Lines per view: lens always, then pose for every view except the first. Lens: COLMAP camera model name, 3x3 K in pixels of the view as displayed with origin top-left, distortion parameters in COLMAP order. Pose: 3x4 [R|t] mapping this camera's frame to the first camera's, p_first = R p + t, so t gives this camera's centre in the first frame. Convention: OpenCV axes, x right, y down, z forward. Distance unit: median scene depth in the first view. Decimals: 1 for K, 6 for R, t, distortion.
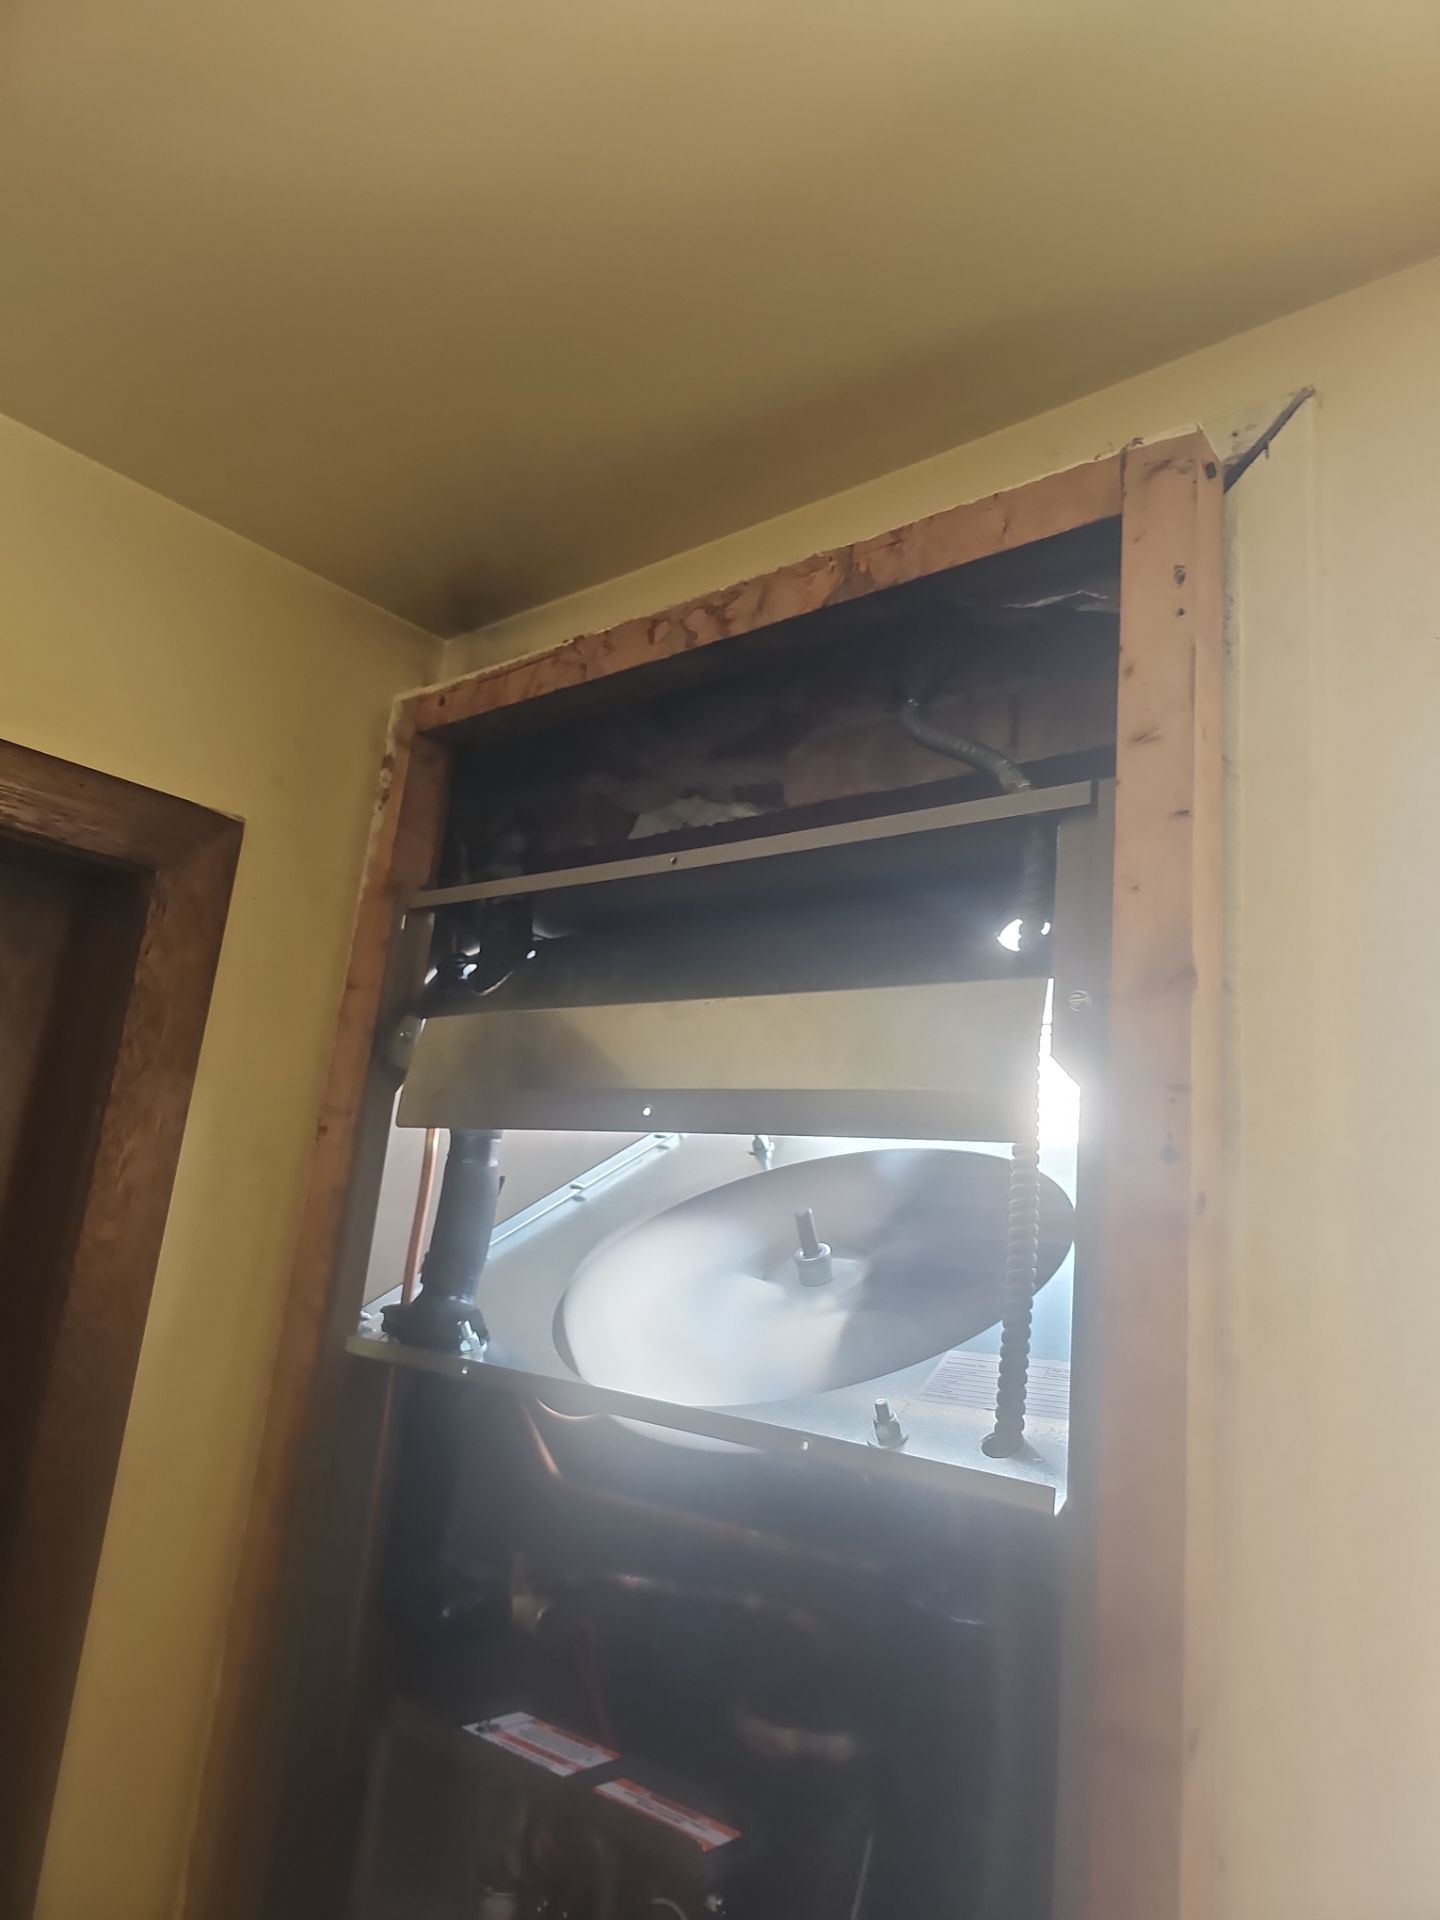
lens RADIAL K [[1250.5, 0, 734.2], [0, 1250.5, 956.9], [0, 0, 1]] dist [0.034212, -0.034886]
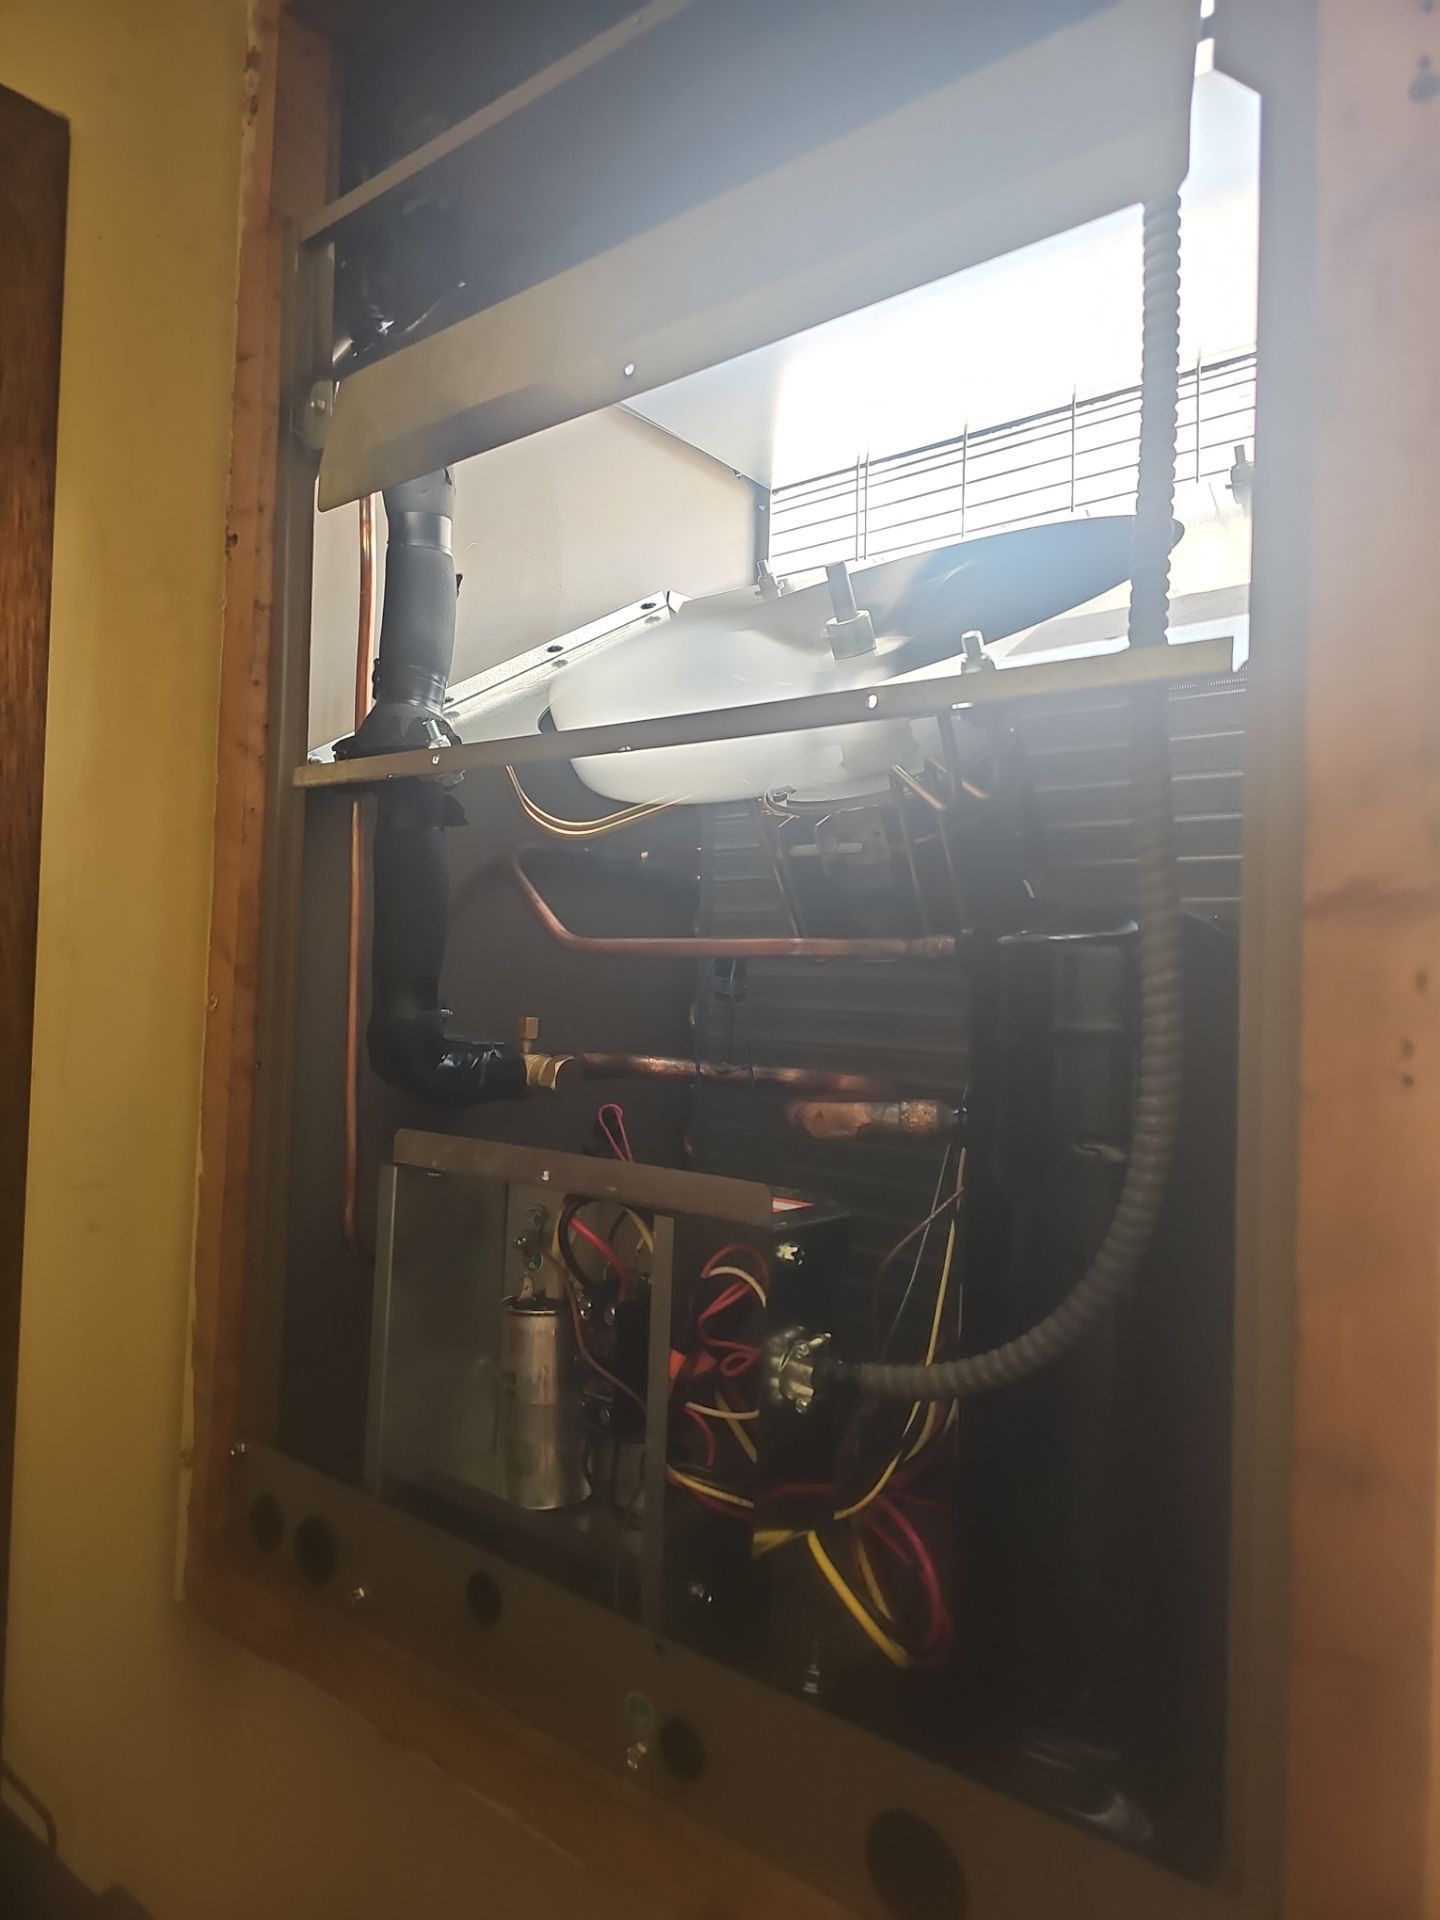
lens RADIAL K [[1274.9, 0, 722.9], [0, 1274.9, 936.4], [0, 0, 1]] dist [0.041675, -0.044535]
pose [[0.997654, -0.068387, -0.003262, -0.030673], [0.067562, 0.975668, 0.208584, 0.258149], [-0.011082, -0.208315, 0.977999, 0.148818]]
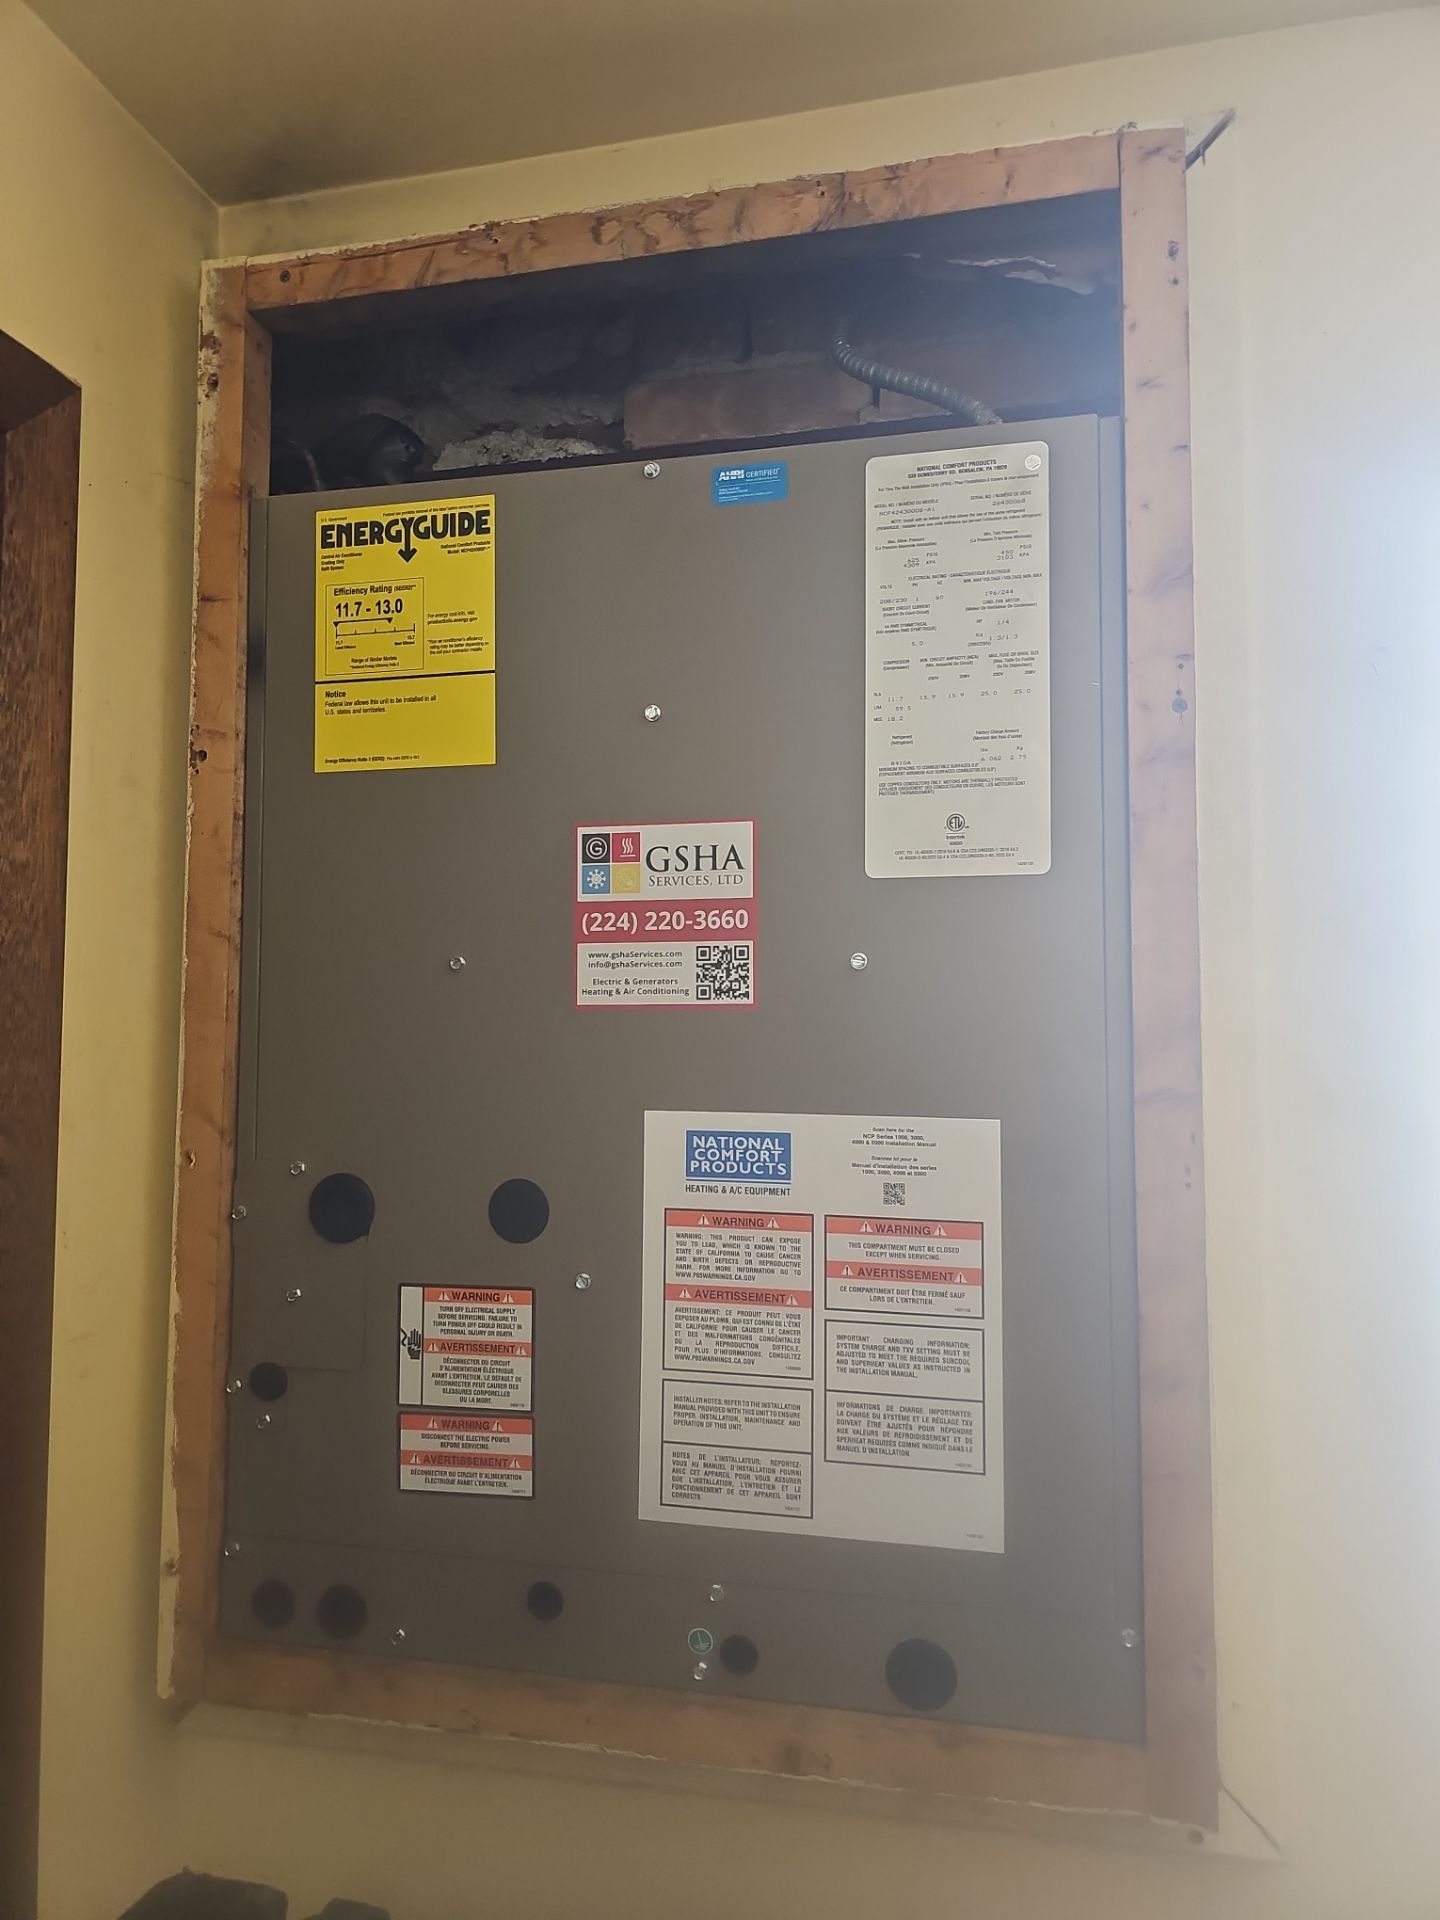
lens RADIAL K [[1250.5, 0, 734.2], [0, 1250.5, 956.9], [0, 0, 1]] dist [0.034212, -0.034886]
pose [[0.893054, -0.066701, 0.444979, -0.436170], [-0.022782, 0.980980, 0.192770, 0.105301], [-0.449373, -0.182291, 0.874548, -0.020521]]
